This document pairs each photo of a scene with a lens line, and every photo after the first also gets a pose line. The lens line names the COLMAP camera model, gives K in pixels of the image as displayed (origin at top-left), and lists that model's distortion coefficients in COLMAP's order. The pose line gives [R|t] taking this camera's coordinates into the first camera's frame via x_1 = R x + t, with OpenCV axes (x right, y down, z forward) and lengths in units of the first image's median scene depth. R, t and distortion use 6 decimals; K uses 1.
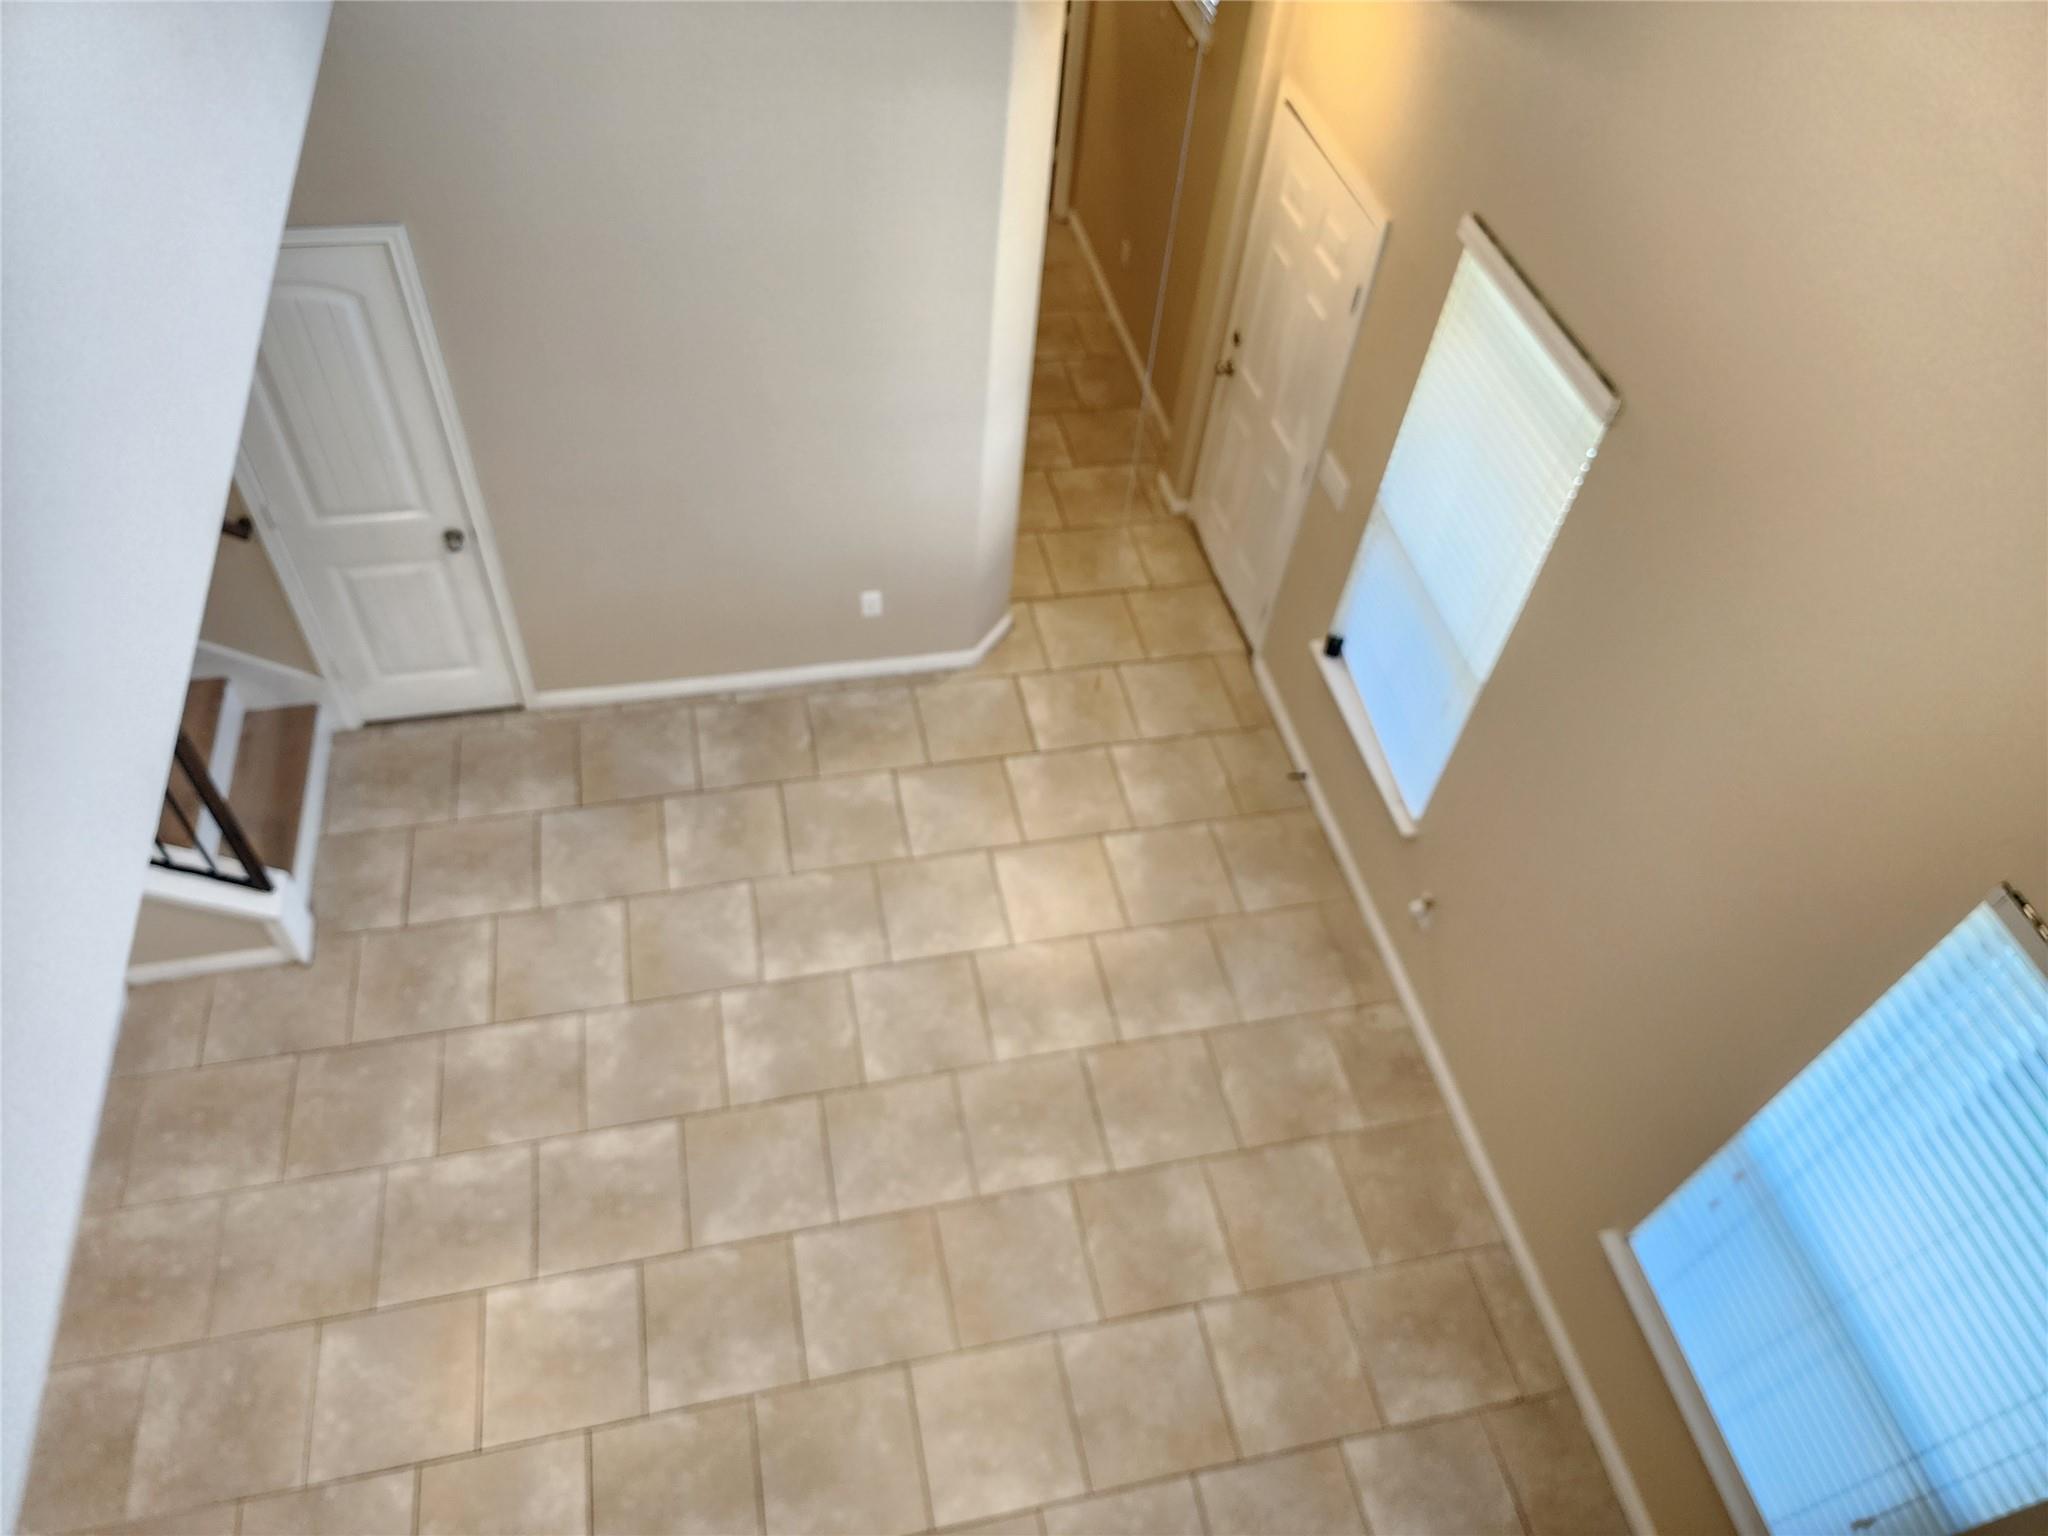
lens RADIAL K [[1416.7, 0, 1020.0], [0, 1416.7, 759.4], [0, 0, 1]] dist [0.087270, -0.081518]
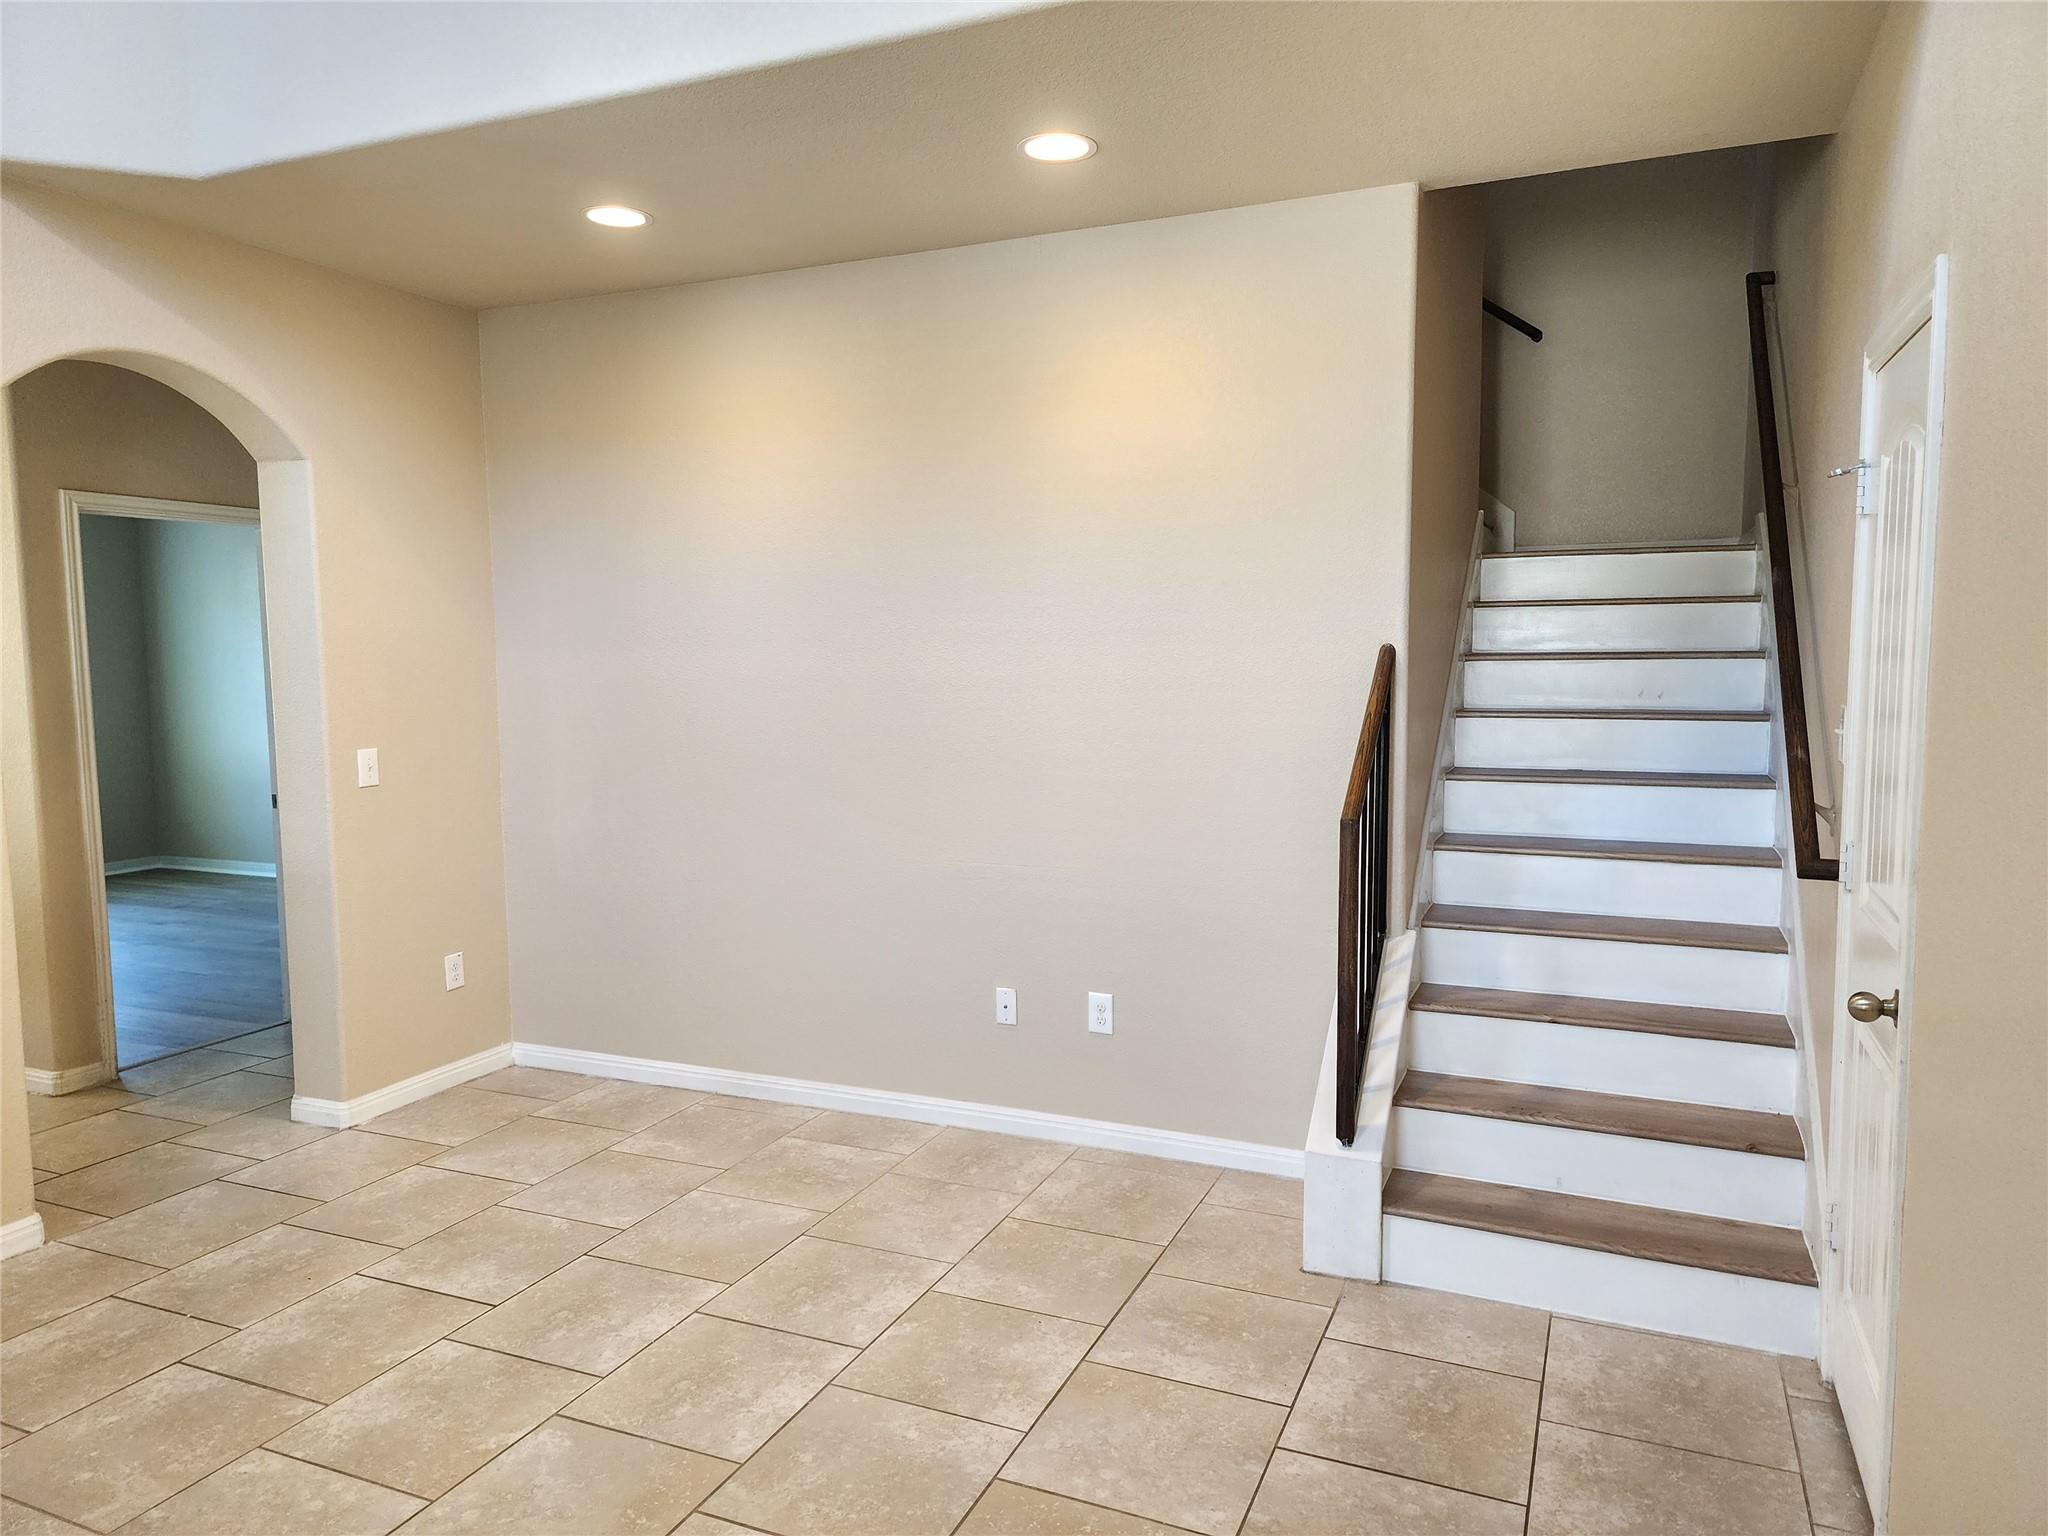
lens RADIAL K [[1385.6, 0, 1014.4], [0, 1385.6, 738.8], [0, 0, 1]] dist [0.079407, -0.057143]
pose [[-0.587456, -0.013532, -0.809143, 0.148834], [-0.640781, 0.618454, 0.454878, -0.238414], [0.494262, 0.785705, -0.371985, 0.968874]]
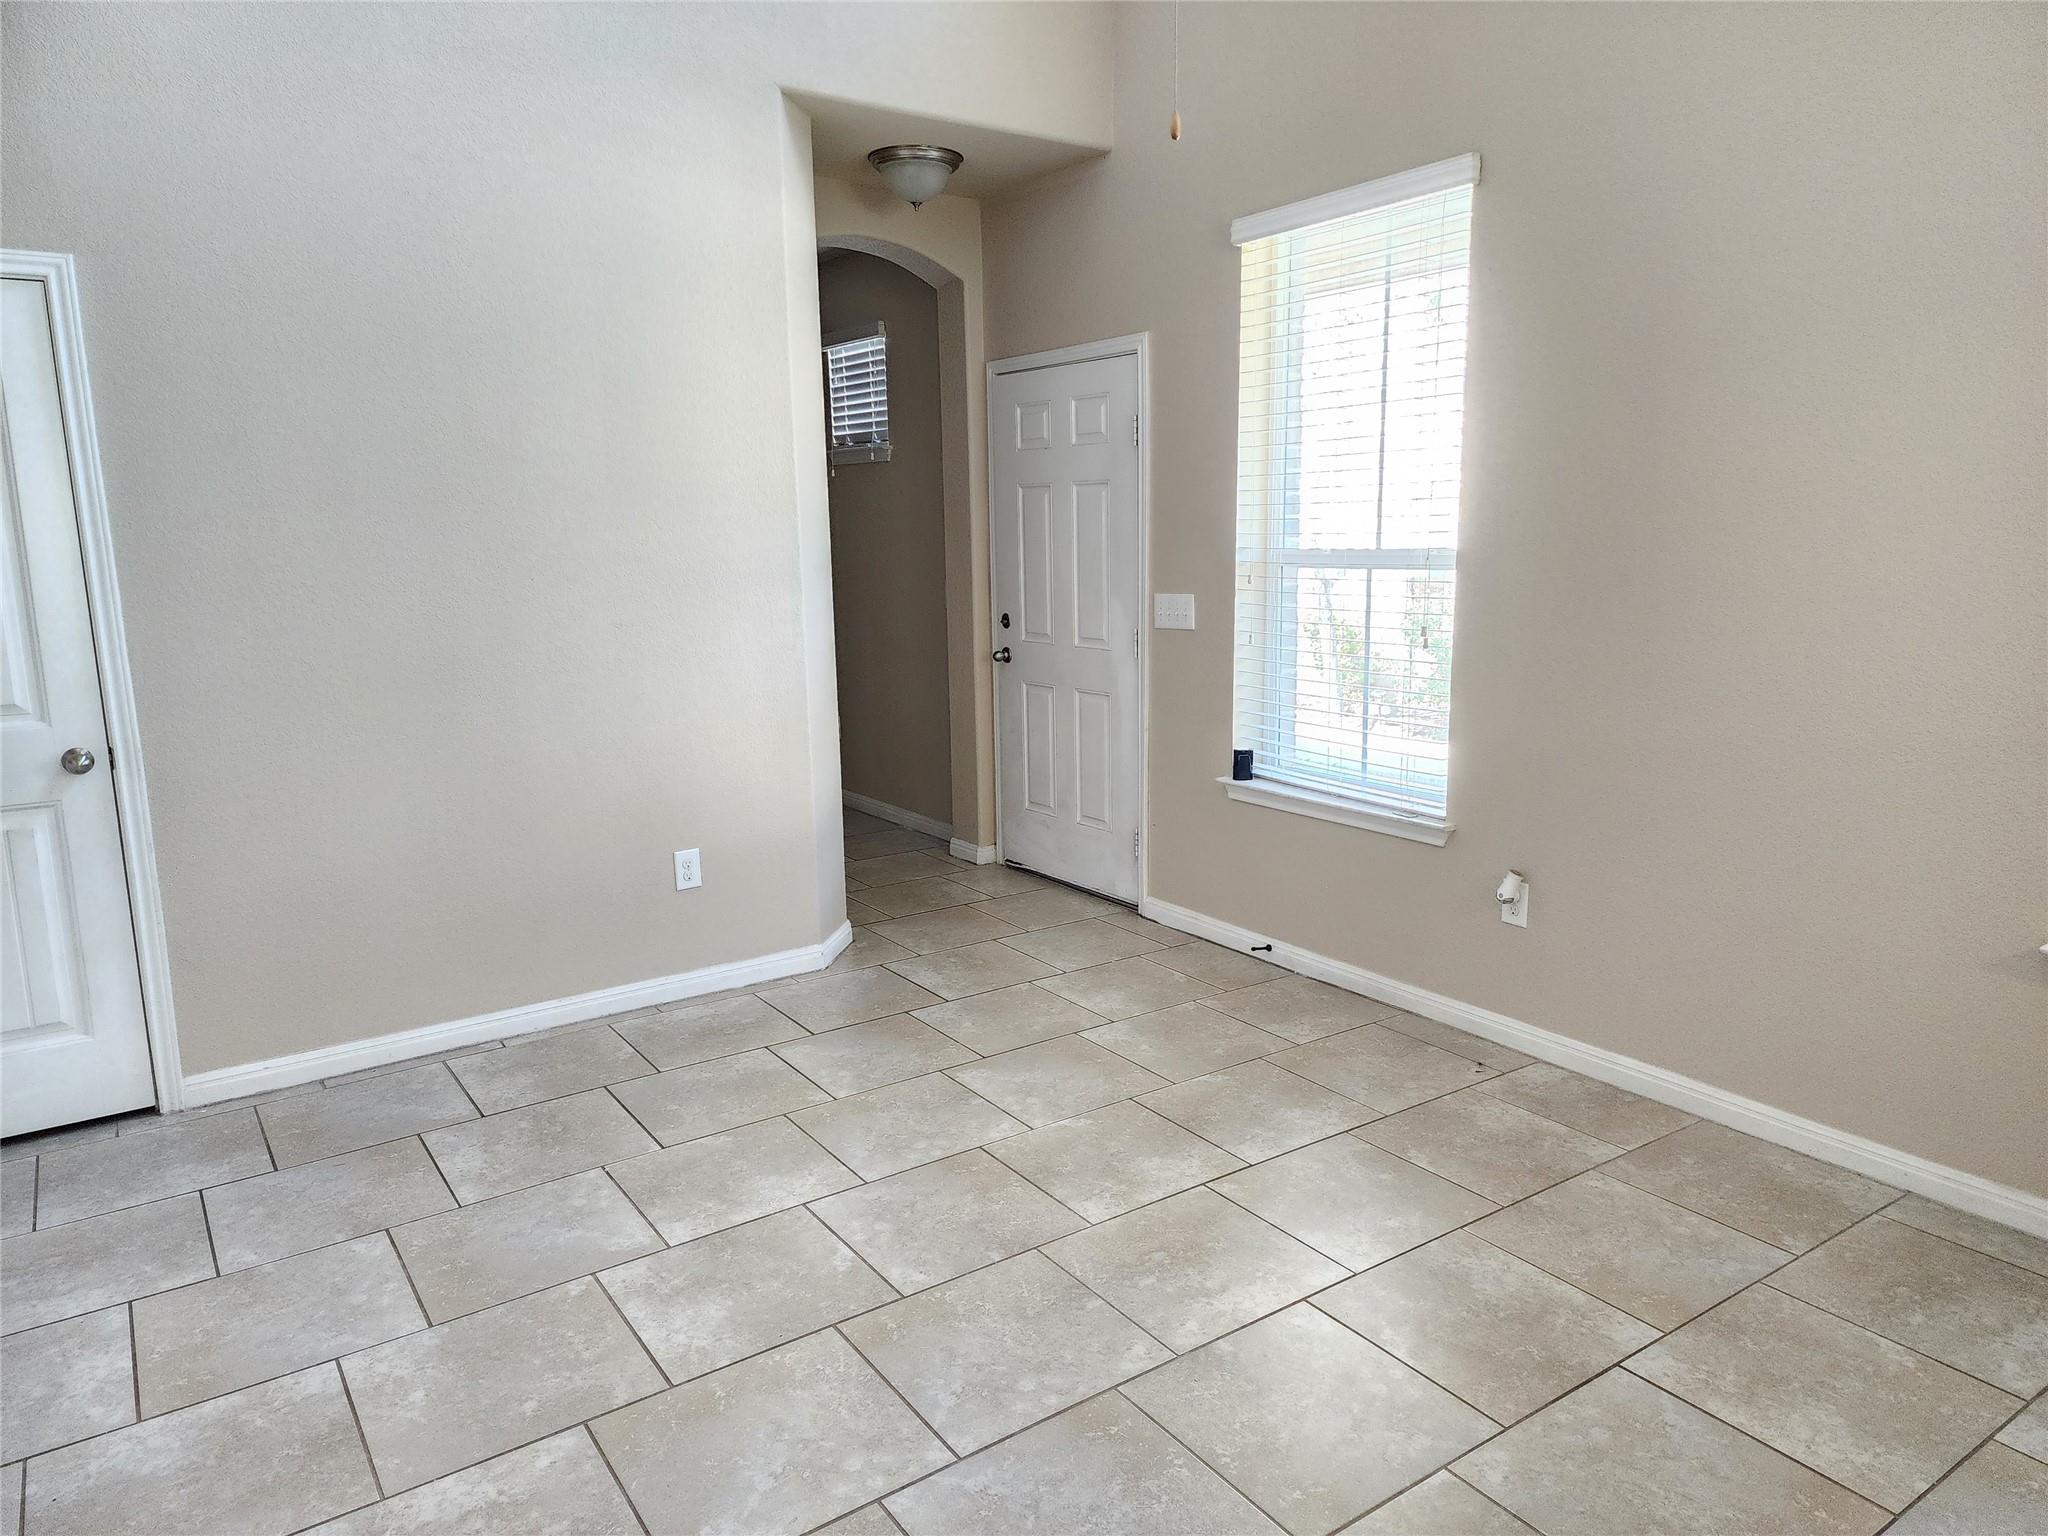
lens RADIAL K [[1377.4, 0, 1037.9], [0, 1377.4, 766.1], [0, 0, 1]] dist [0.085741, -0.059801]
pose [[0.921635, -0.154582, 0.355940, -0.215917], [0.343396, 0.752091, -0.562528, 0.384133], [-0.180742, 0.640674, 0.746237, 0.421836]]
